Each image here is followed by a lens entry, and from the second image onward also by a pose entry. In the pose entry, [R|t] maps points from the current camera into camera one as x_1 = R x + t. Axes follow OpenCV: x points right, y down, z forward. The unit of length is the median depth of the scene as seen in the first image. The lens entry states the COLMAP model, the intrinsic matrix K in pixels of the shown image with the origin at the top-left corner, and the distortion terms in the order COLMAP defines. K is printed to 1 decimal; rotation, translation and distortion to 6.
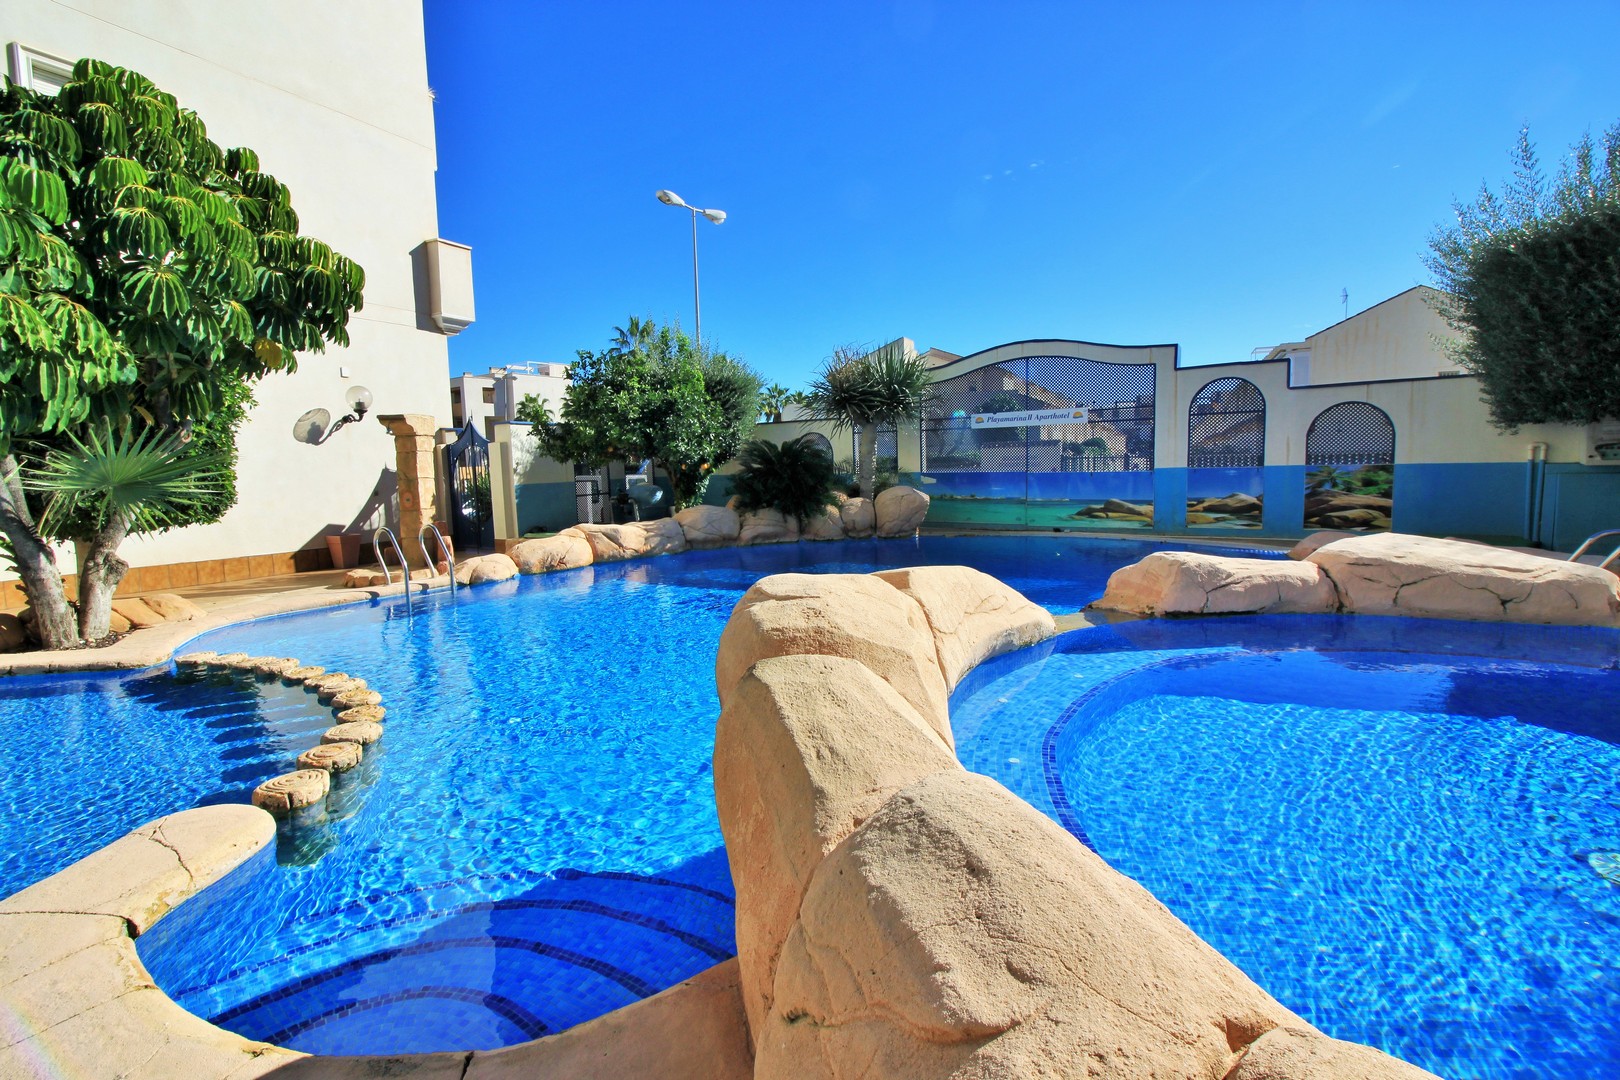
lens RADIAL K [[746.5, 0, 820.1], [0, 746.5, 526.9], [0, 0, 1]] dist [0.004143, -0.013743]
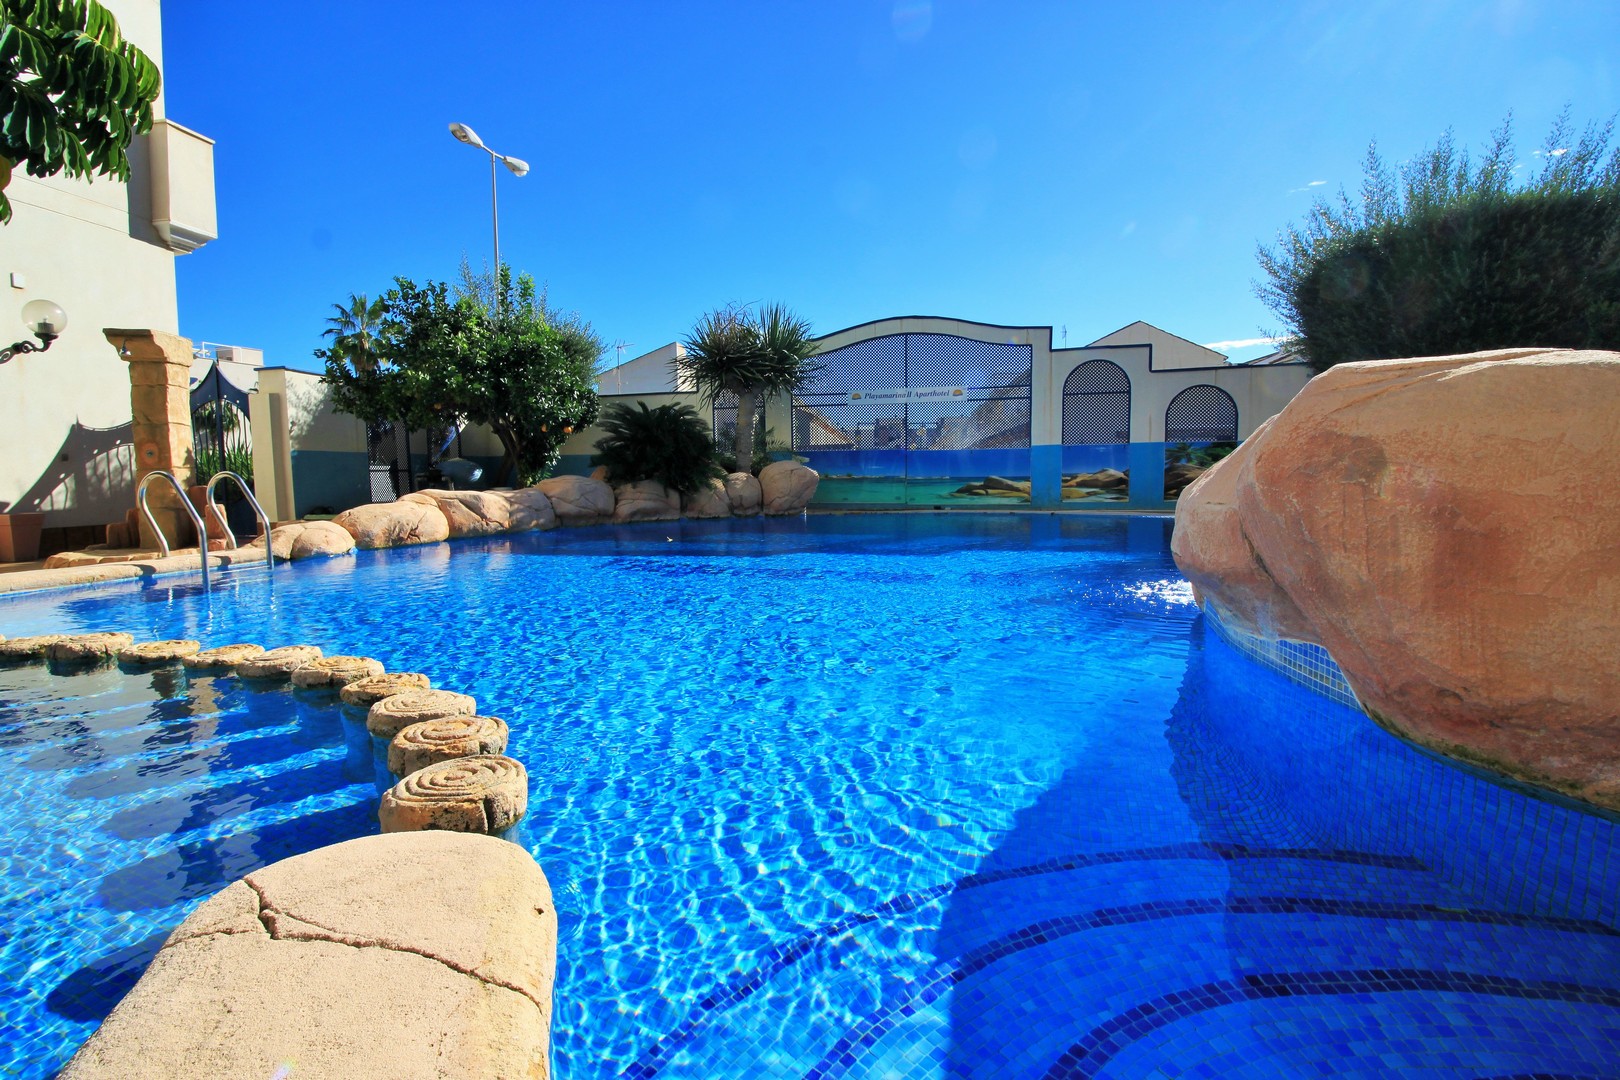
lens RADIAL K [[746.5, 0, 820.1], [0, 746.5, 526.9], [0, 0, 1]] dist [0.004143, -0.013743]
pose [[0.944301, -0.007145, 0.329006, -0.166648], [0.014598, 0.999690, -0.020191, 0.049733], [-0.328760, 0.023869, 0.944112, 0.120586]]
